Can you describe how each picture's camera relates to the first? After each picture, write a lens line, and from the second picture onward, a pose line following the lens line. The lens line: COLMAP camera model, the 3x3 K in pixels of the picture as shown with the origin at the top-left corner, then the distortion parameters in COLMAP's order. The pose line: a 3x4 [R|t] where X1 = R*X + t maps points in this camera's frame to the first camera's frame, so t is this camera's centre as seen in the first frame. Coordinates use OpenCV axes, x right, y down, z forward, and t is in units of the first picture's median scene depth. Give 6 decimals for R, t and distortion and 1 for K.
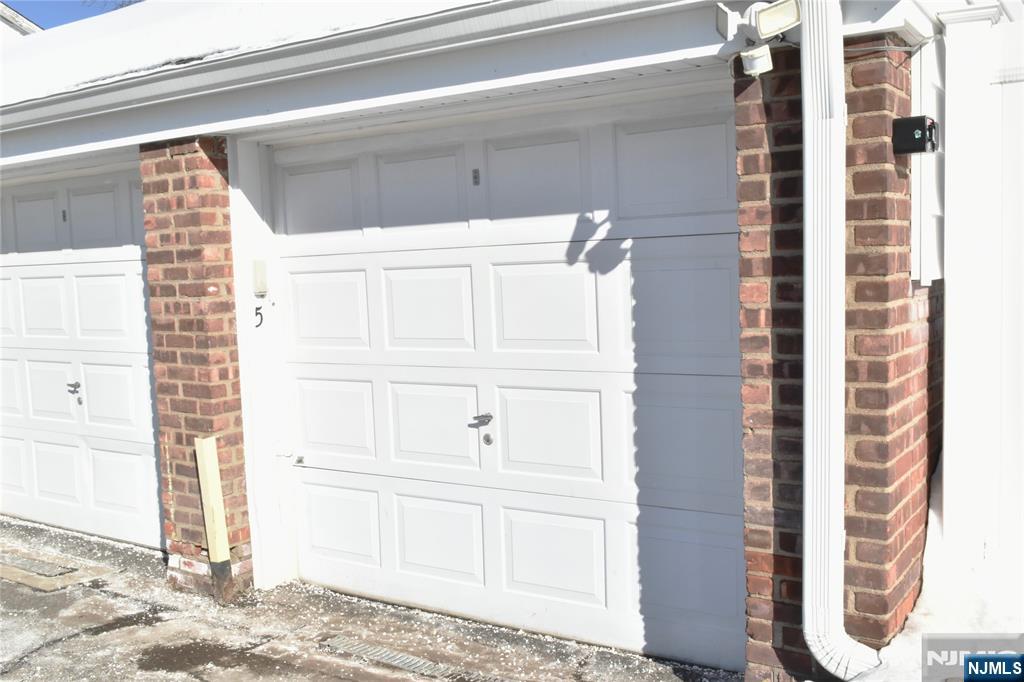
lens RADIAL K [[973.3, 0, 510.6], [0, 973.3, 343.1], [0, 0, 1]] dist [-0.027670, 0.000000]
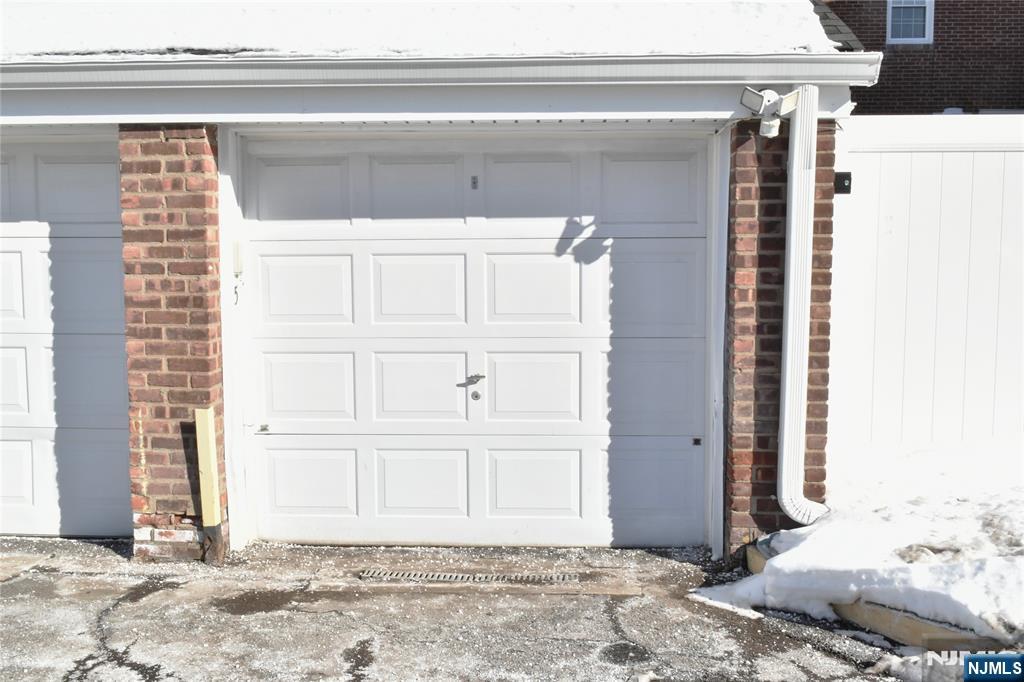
lens RADIAL K [[973.3, 0, 511.9], [0, 973.3, 343.0], [0, 0, 1]] dist [-0.027670, 0.000000]
pose [[0.864983, -0.010703, 0.501687, -0.567084], [0.011573, 0.999932, 0.001378, 0.029342], [-0.501667, 0.004614, 0.865048, -0.084821]]
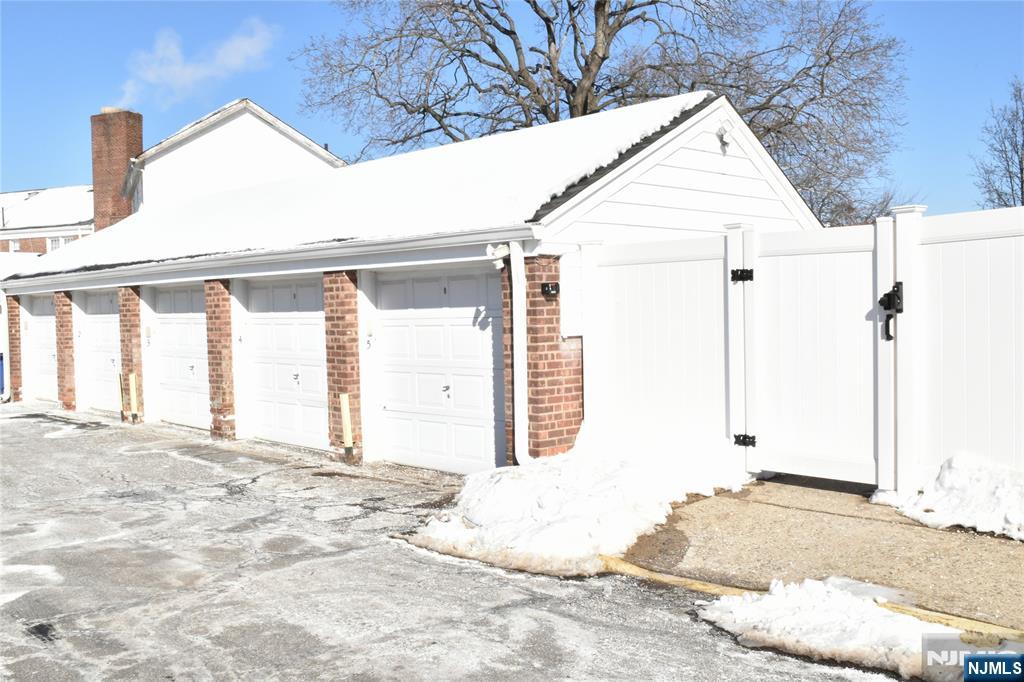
lens RADIAL K [[973.3, 0, 512.9], [0, 973.3, 343.4], [0, 0, 1]] dist [-0.027670, 0.000000]
pose [[0.974786, 0.021899, -0.222063, 0.639349], [-0.030292, 0.998947, -0.034463, 0.042891], [0.221074, 0.040320, 0.974423, -1.288018]]
